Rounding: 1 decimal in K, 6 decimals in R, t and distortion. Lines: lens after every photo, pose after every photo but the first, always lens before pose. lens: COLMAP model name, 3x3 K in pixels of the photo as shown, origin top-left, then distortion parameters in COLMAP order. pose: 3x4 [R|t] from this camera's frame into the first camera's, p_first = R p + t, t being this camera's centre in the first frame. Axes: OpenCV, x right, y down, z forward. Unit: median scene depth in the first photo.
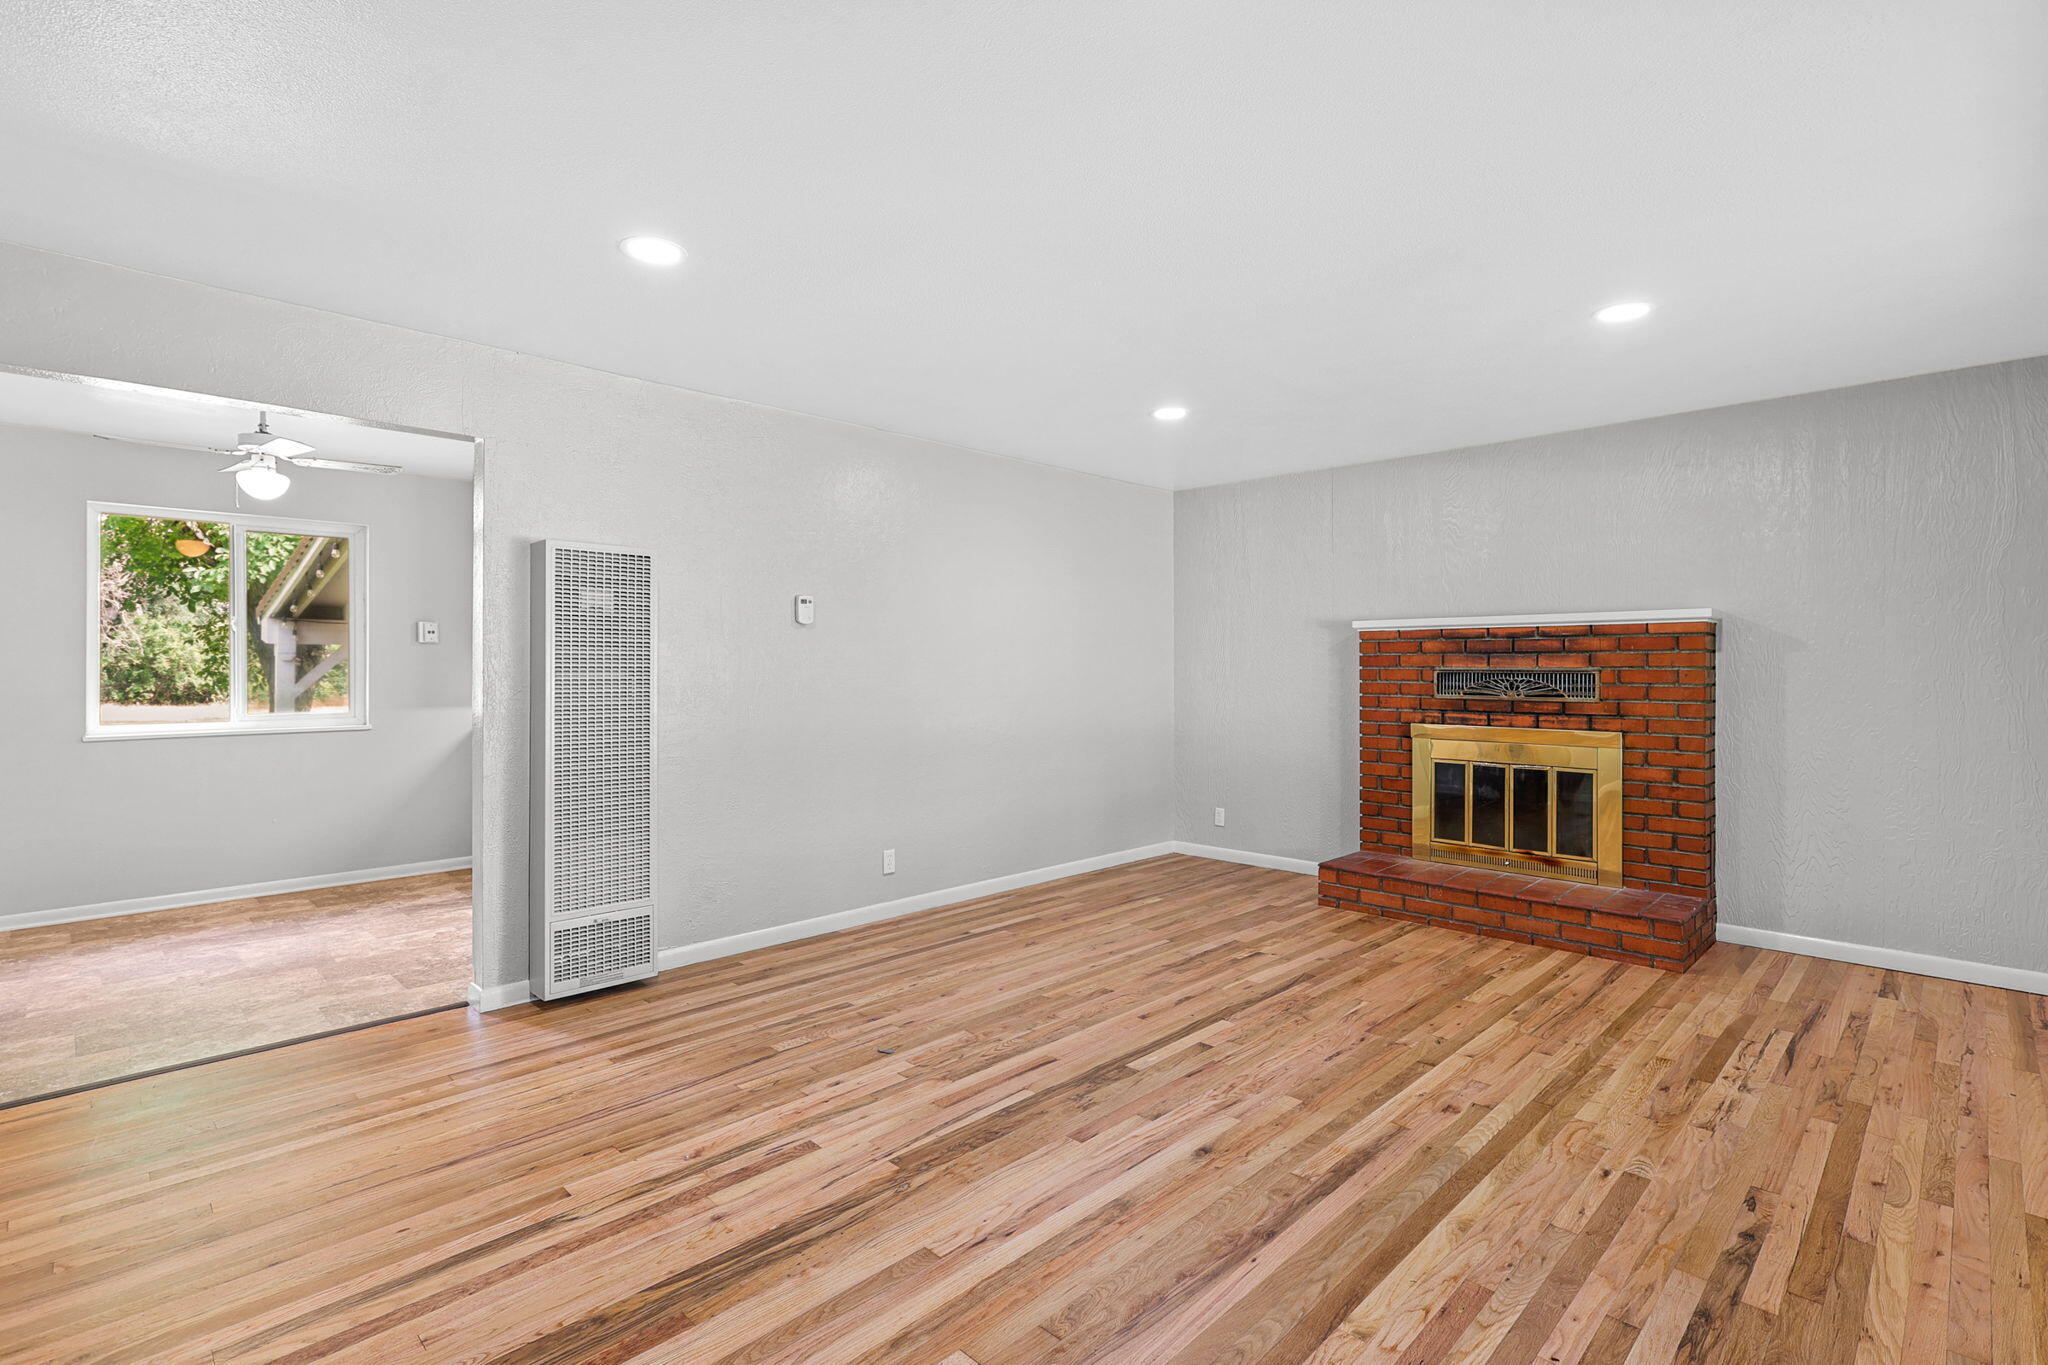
lens RADIAL K [[959.6, 0, 1024.0], [0, 959.6, 682.5], [0, 0, 1]] dist [0.001949, 0.000394]
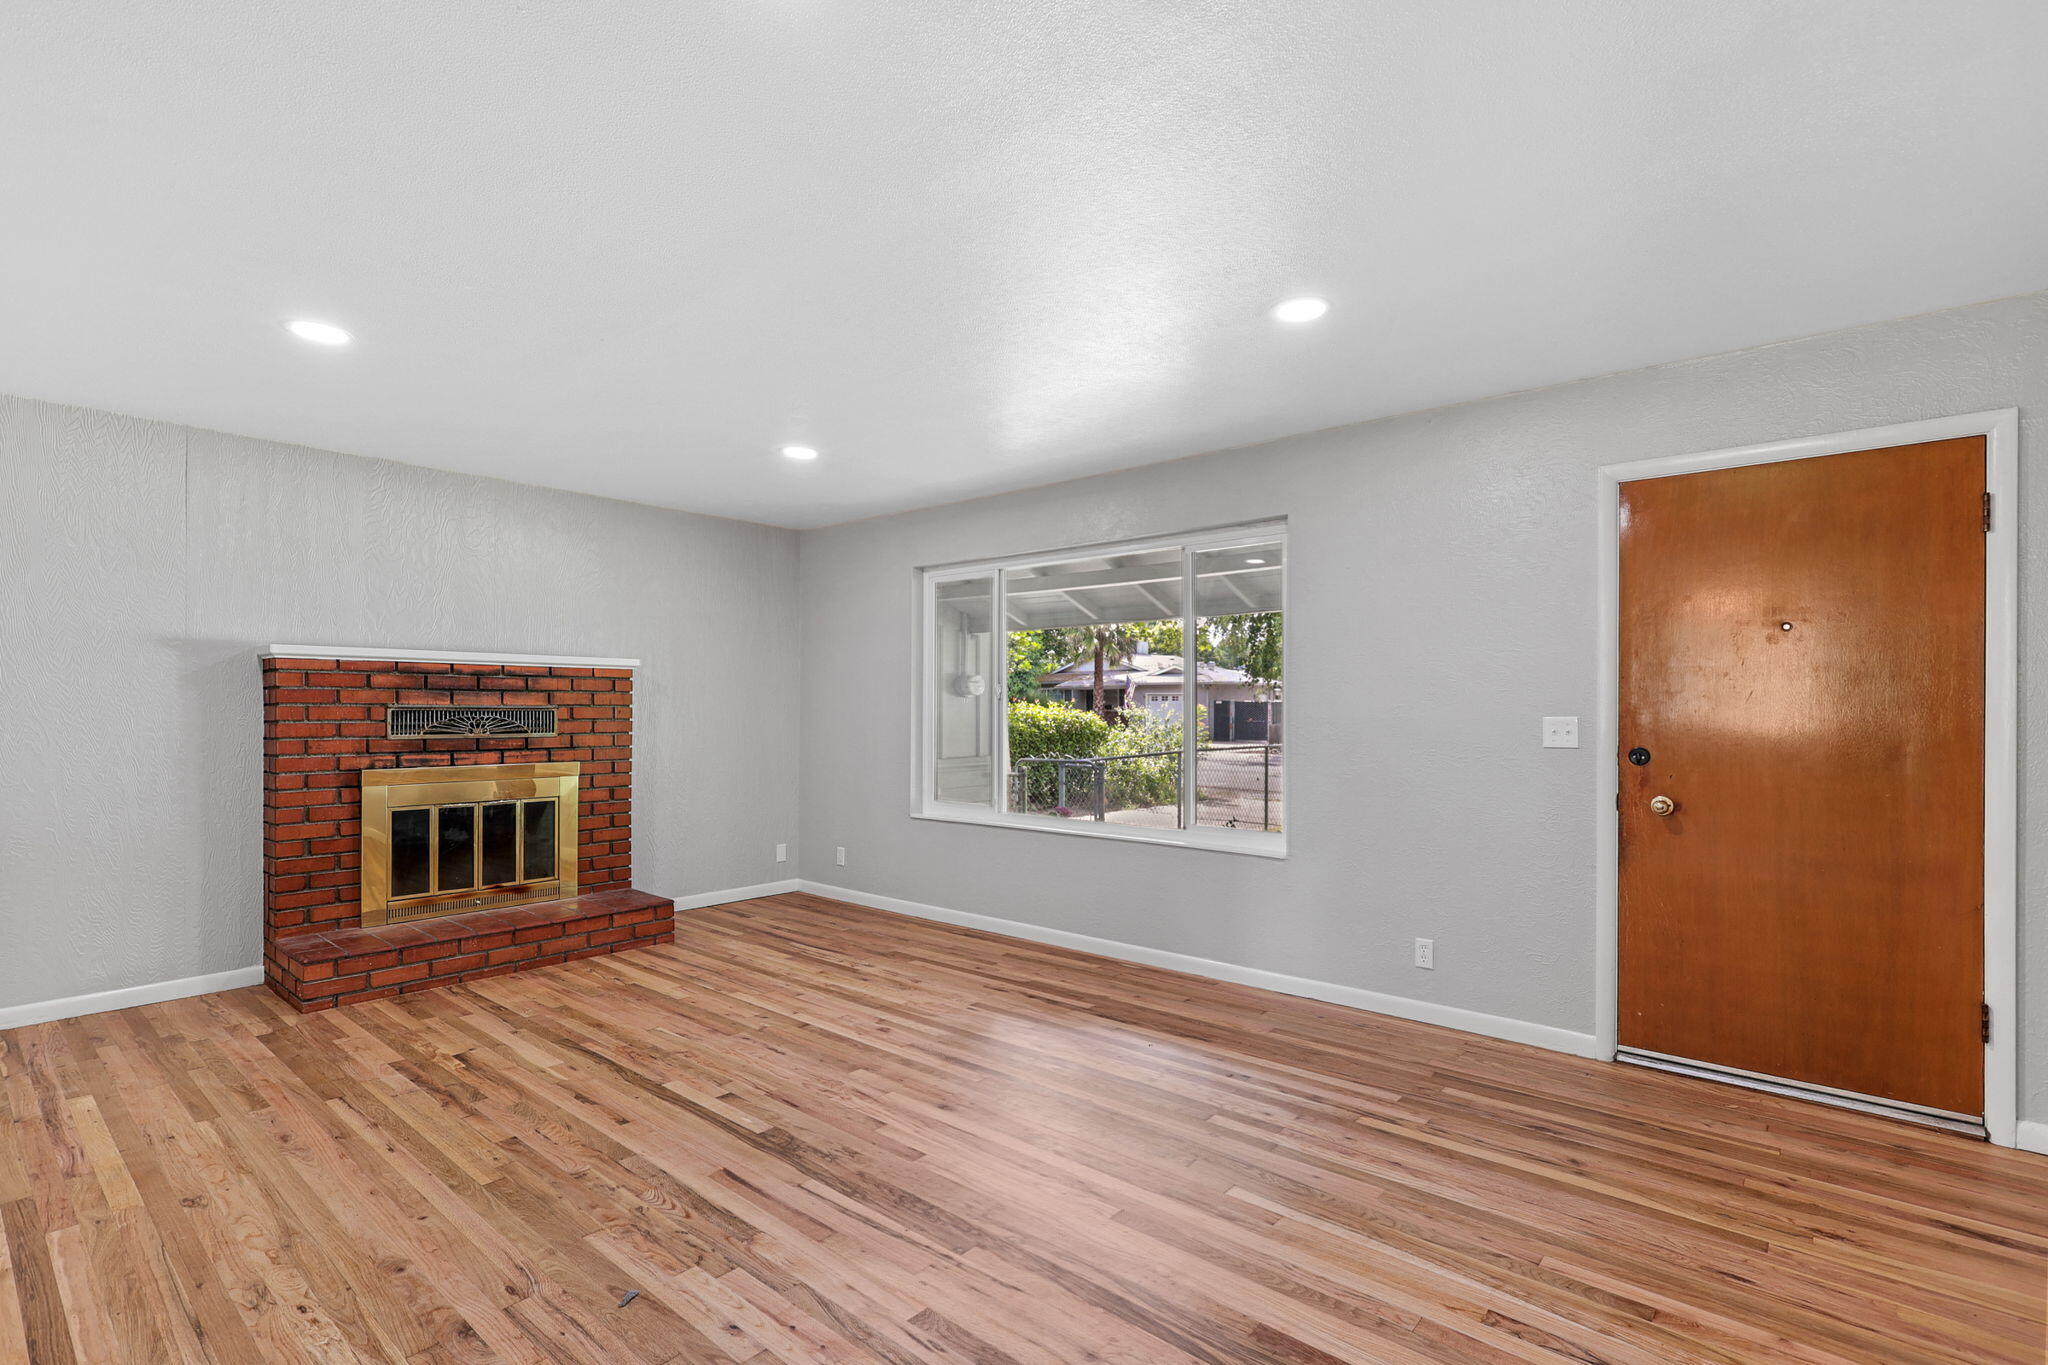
lens RADIAL K [[957.5, 0, 1027.7], [0, 957.5, 714.2], [0, 0, 1]] dist [-0.000991, 0.000679]
pose [[-0.074909, -0.006536, 0.997169, -0.653753], [0.011339, 0.999908, 0.007406, -0.008940], [-0.997126, 0.011862, -0.074828, 0.627979]]
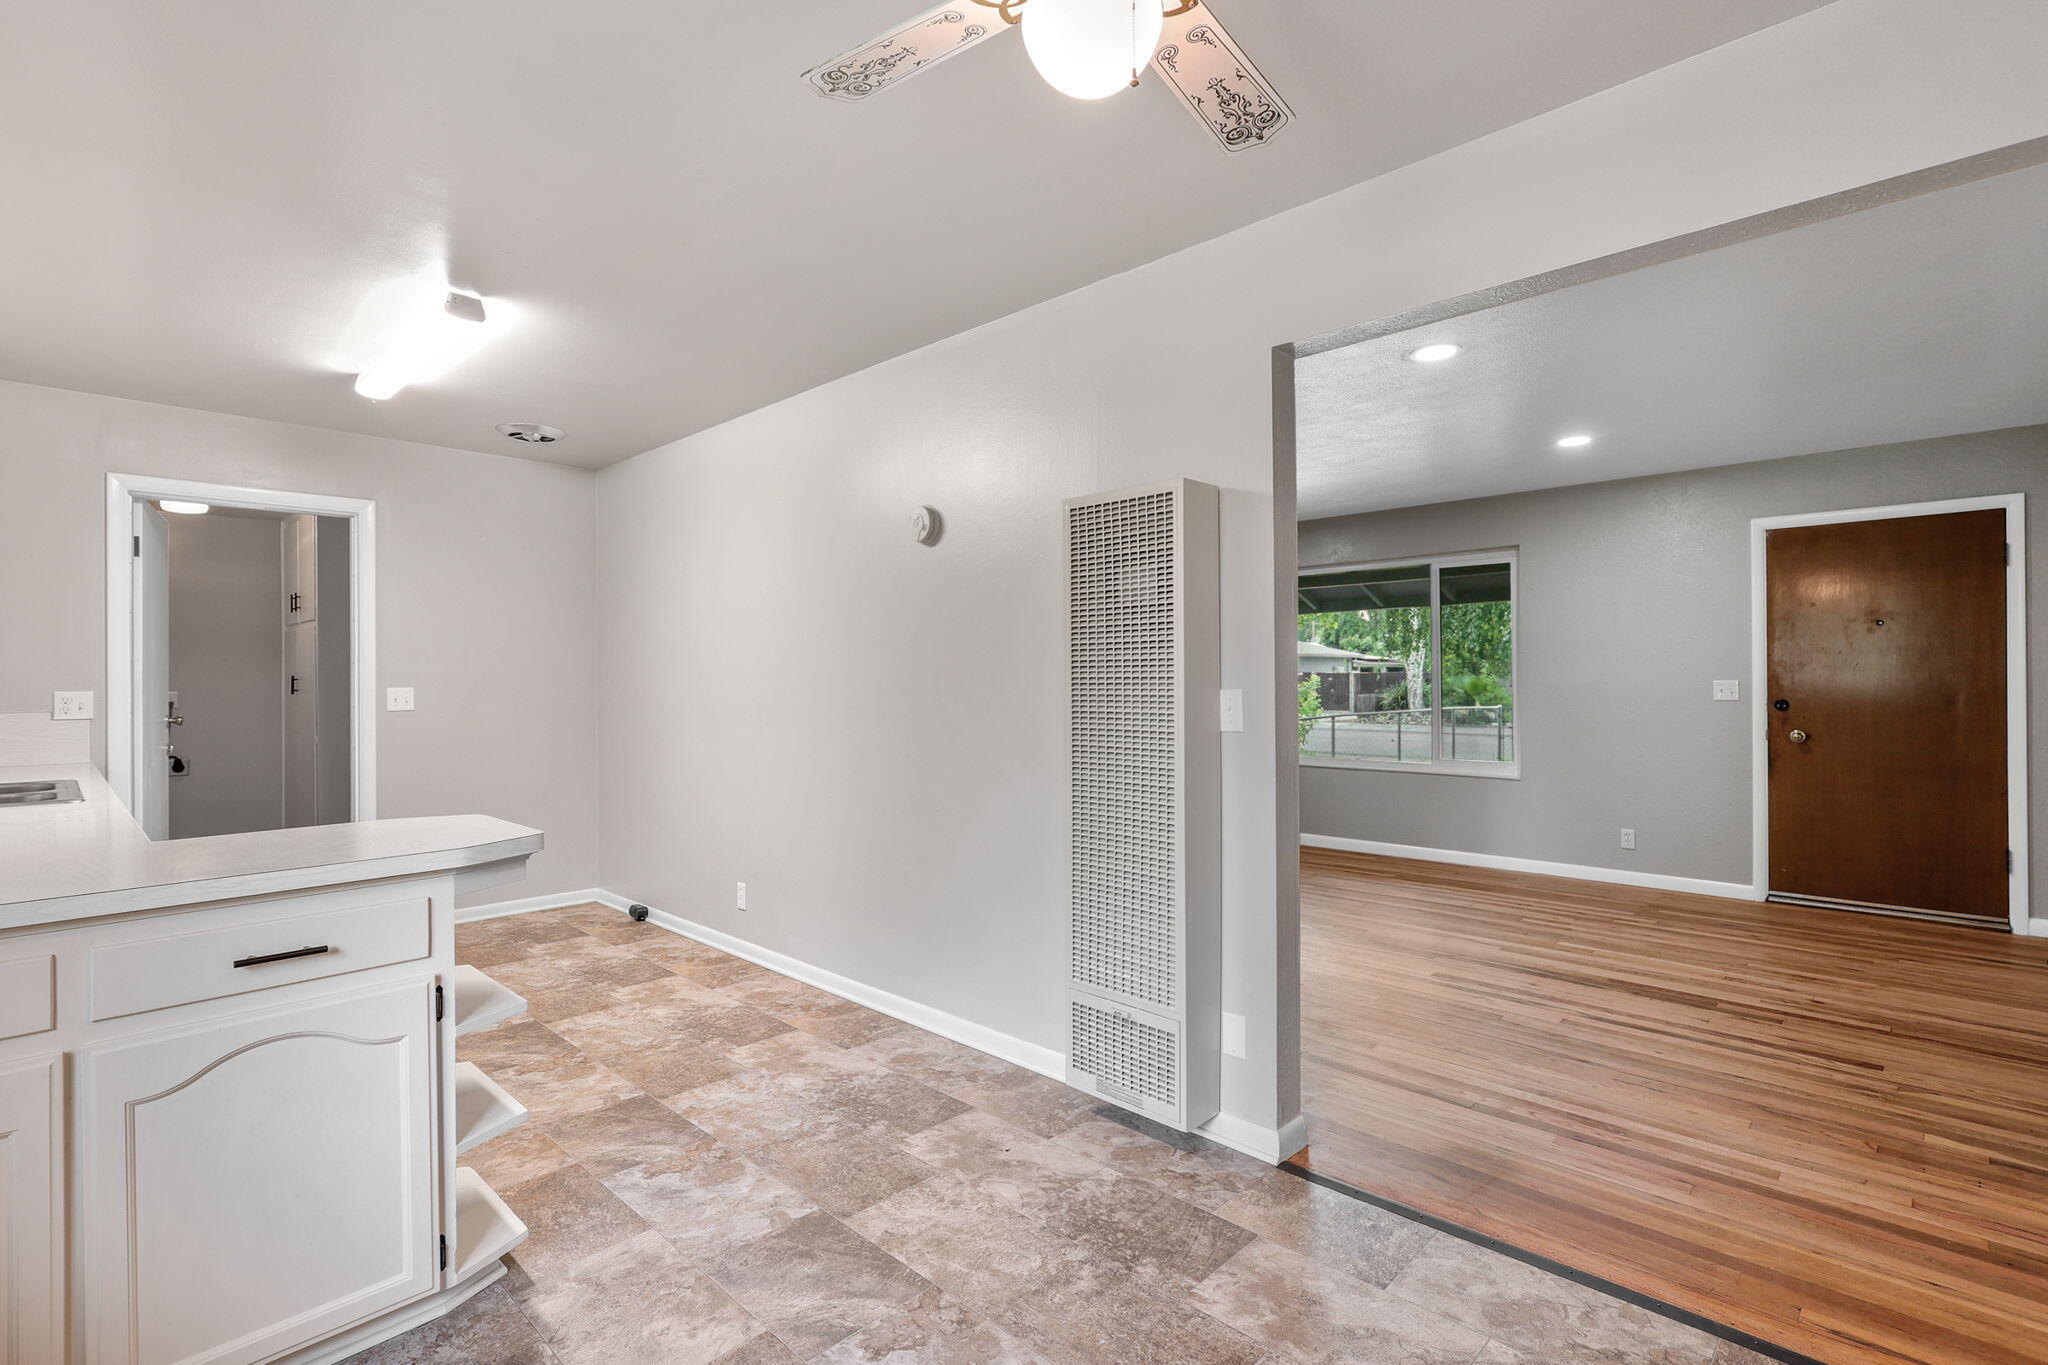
lens RADIAL K [[959.6, 0, 1024.0], [0, 959.6, 682.5], [0, 0, 1]] dist [0.001949, 0.000394]
pose [[-0.019344, -0.001276, 0.999812, -1.171753], [0.017161, 0.999851, 0.001608, -0.010858], [-0.999666, 0.017189, -0.019319, 1.110641]]
